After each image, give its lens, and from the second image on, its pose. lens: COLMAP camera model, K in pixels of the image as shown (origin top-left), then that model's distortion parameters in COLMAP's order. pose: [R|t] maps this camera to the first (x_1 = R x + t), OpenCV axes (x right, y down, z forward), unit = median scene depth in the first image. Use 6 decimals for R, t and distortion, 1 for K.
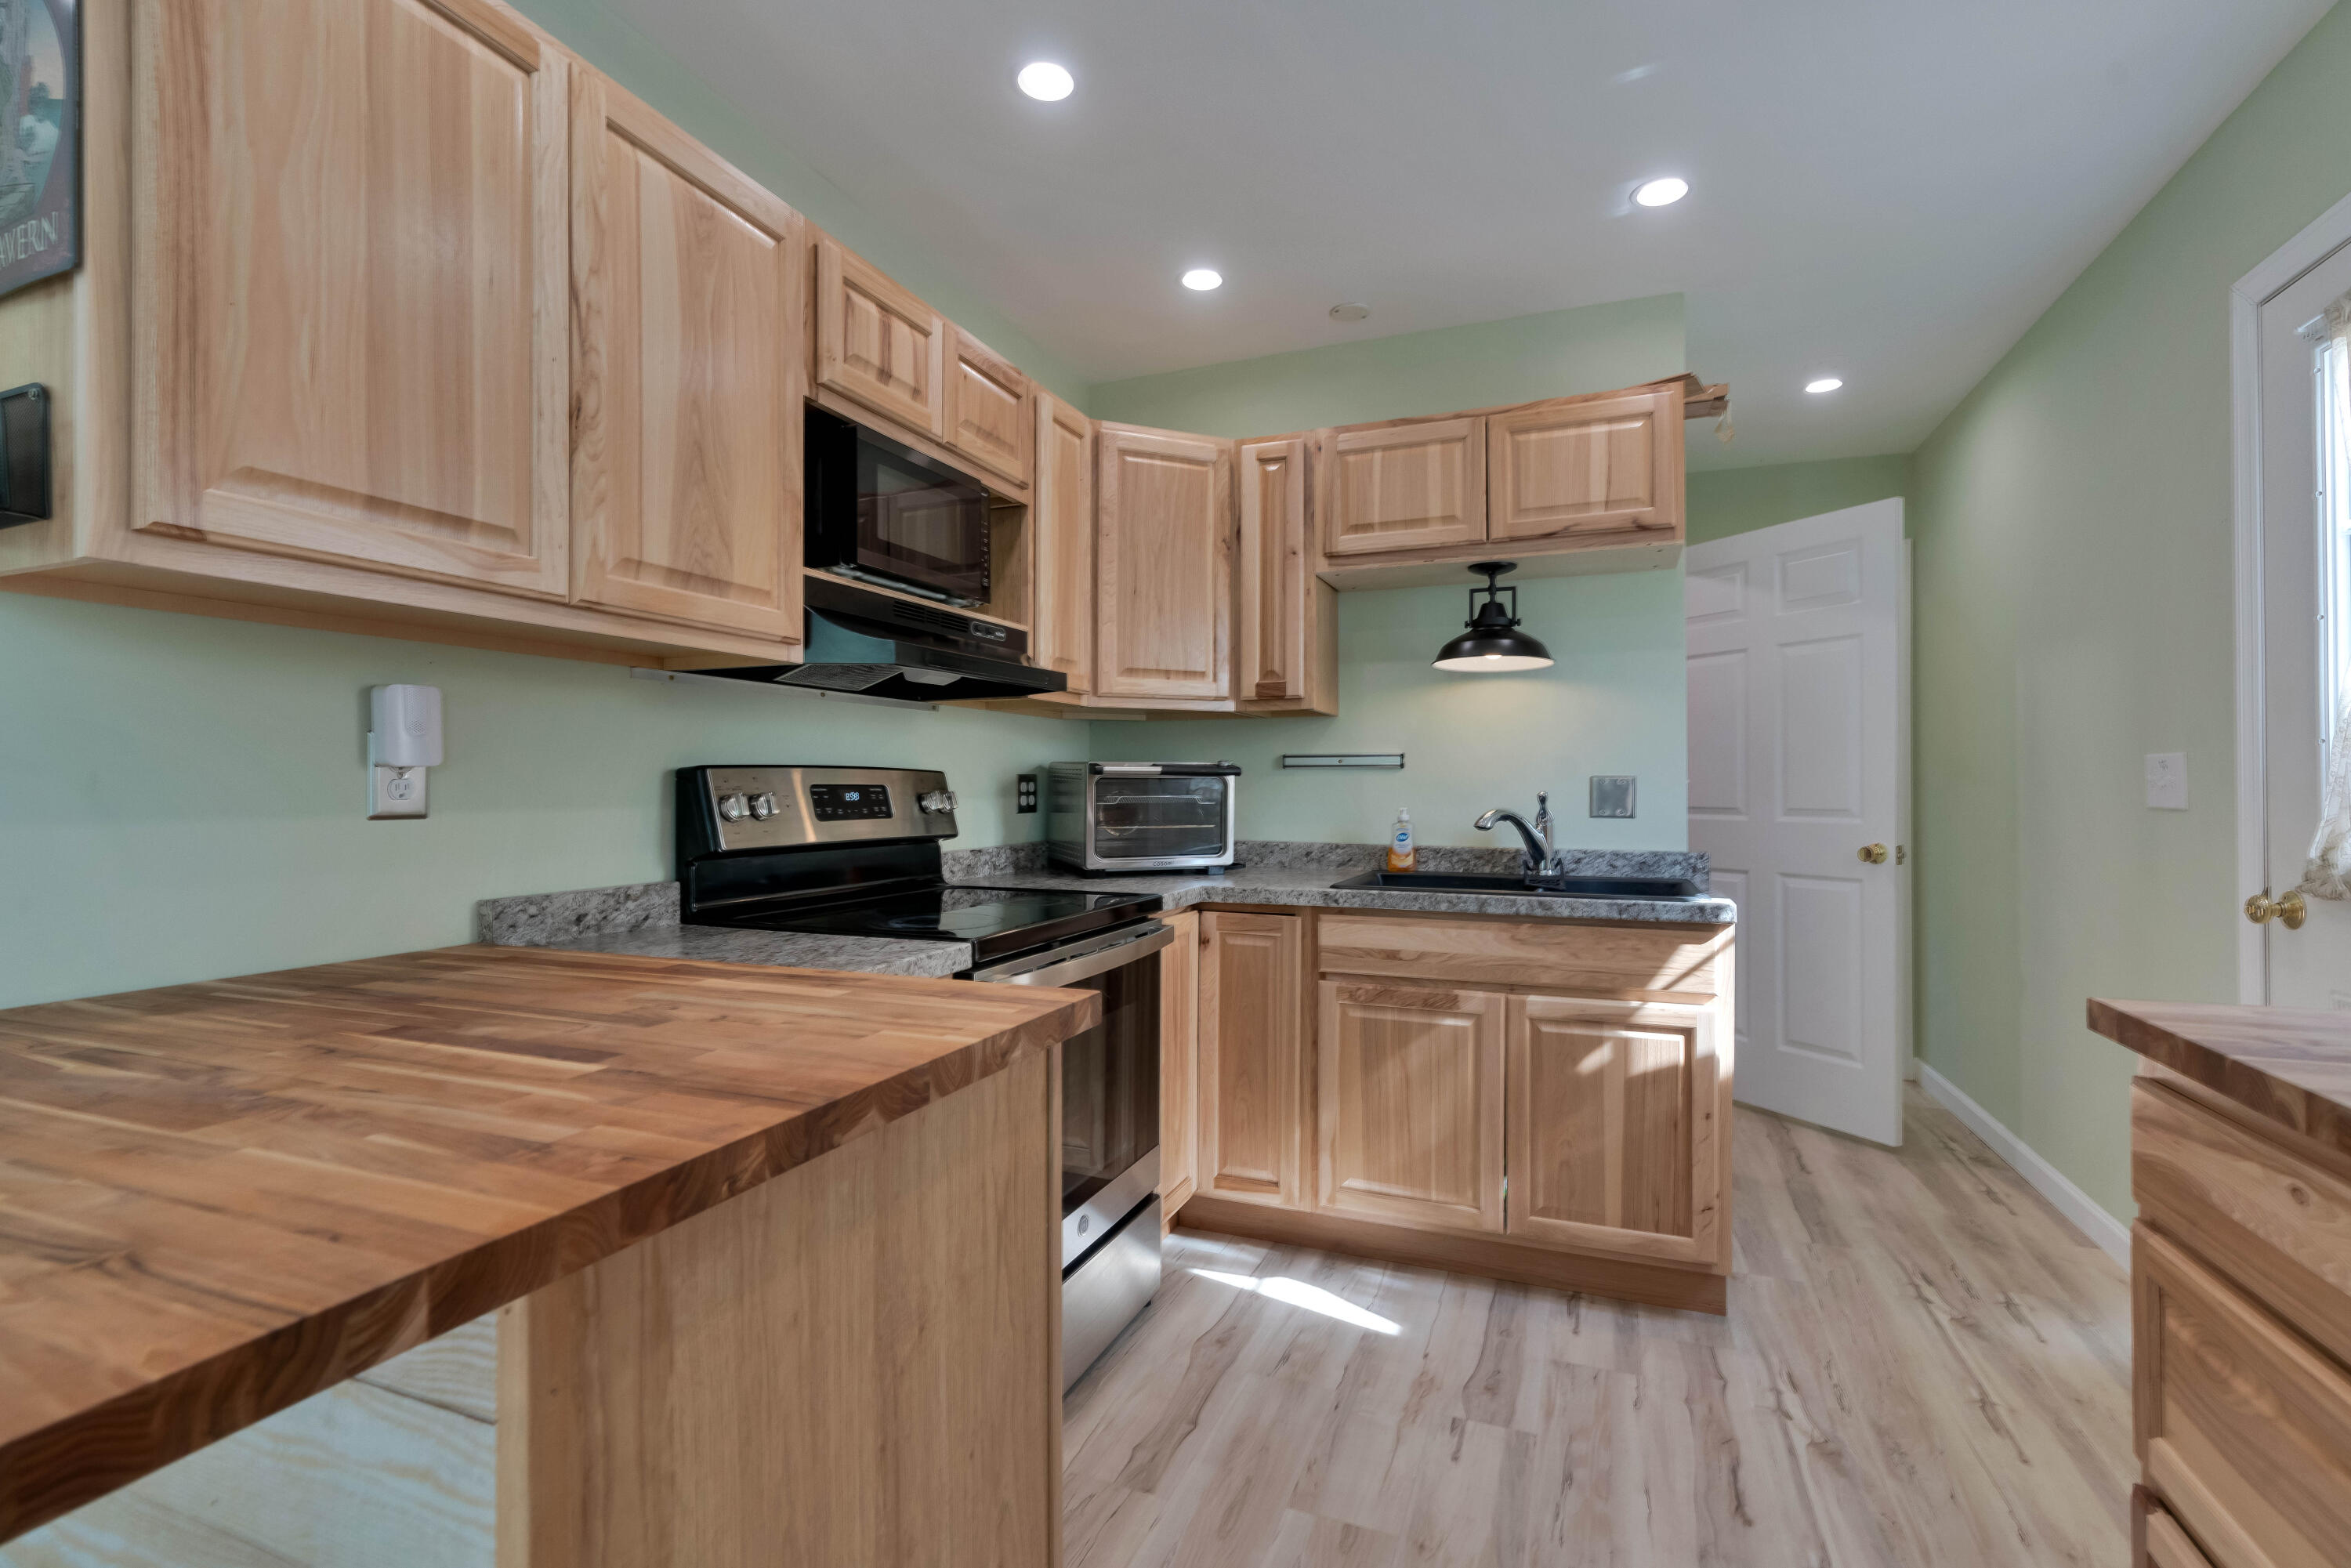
lens RADIAL K [[1064.9, 0, 1187.4], [0, 1064.9, 778.0], [0, 0, 1]] dist [0.000056, 0.001486]
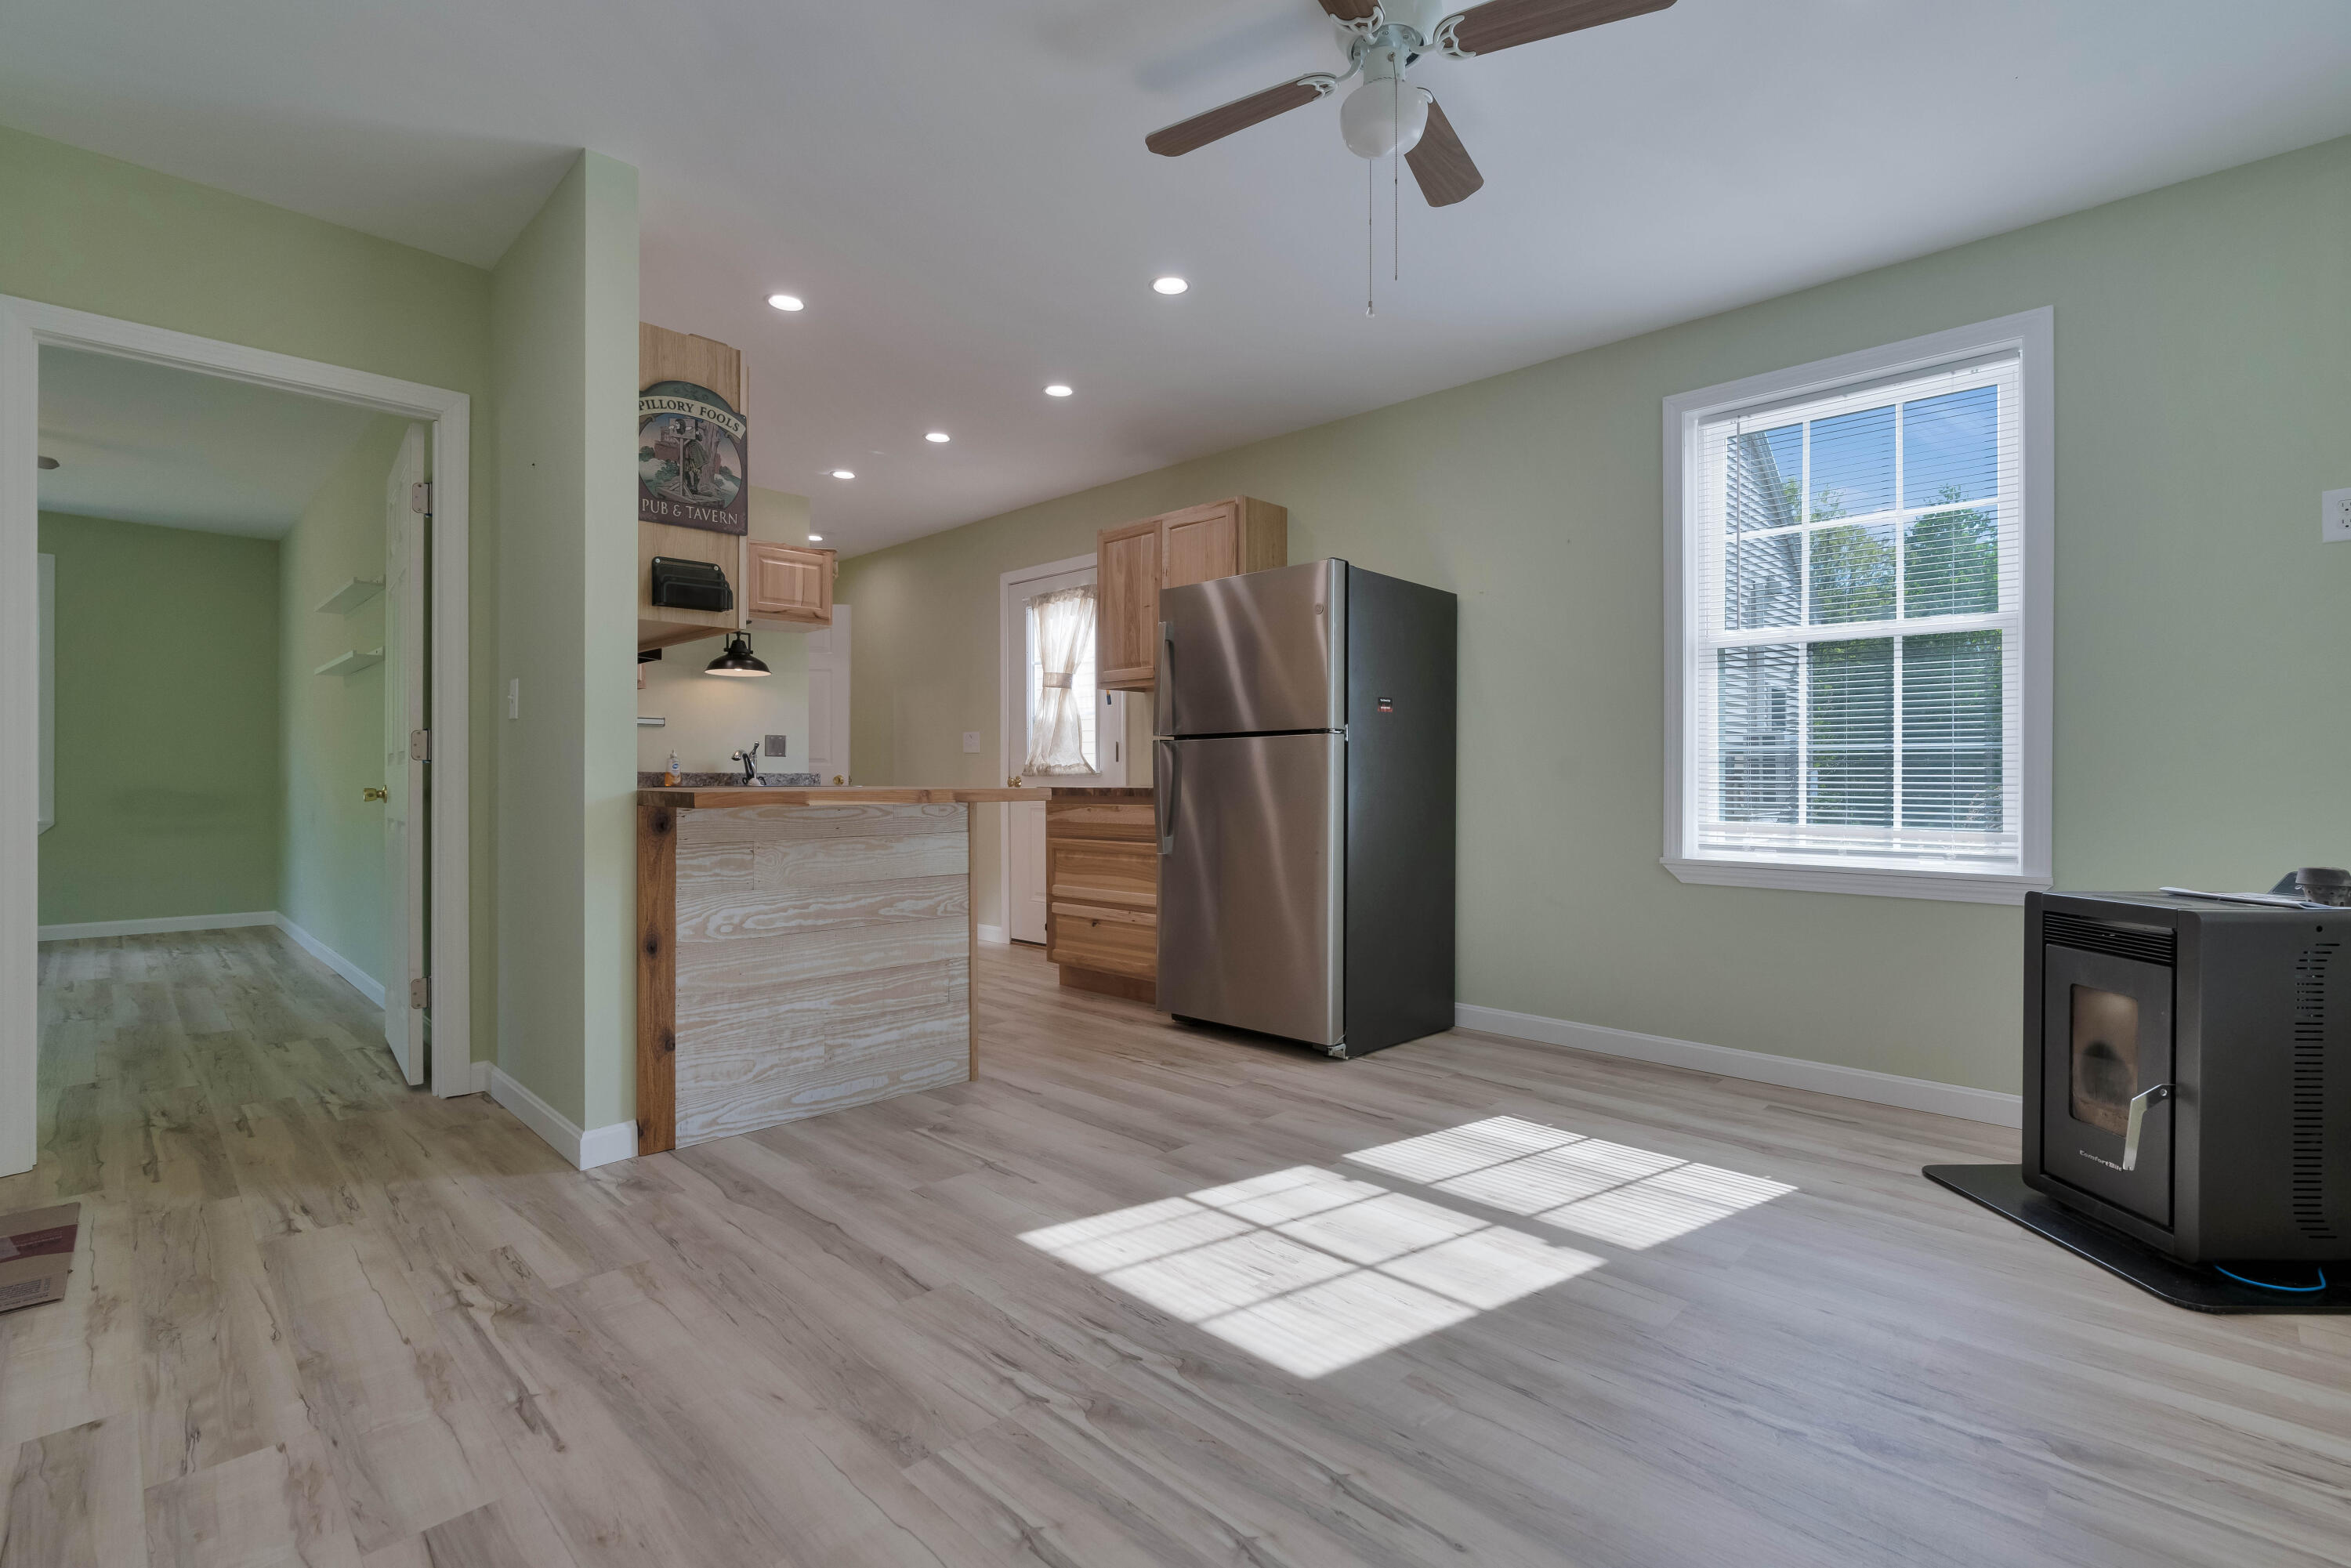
lens RADIAL K [[1064.9, 0, 1187.4], [0, 1064.9, 778.0], [0, 0, 1]] dist [0.000056, 0.001486]
pose [[0.387995, 0.001603, 0.921660, -1.190847], [-0.007632, 0.999970, 0.001473, 0.073273], [-0.921630, -0.007606, 0.387996, -0.484286]]
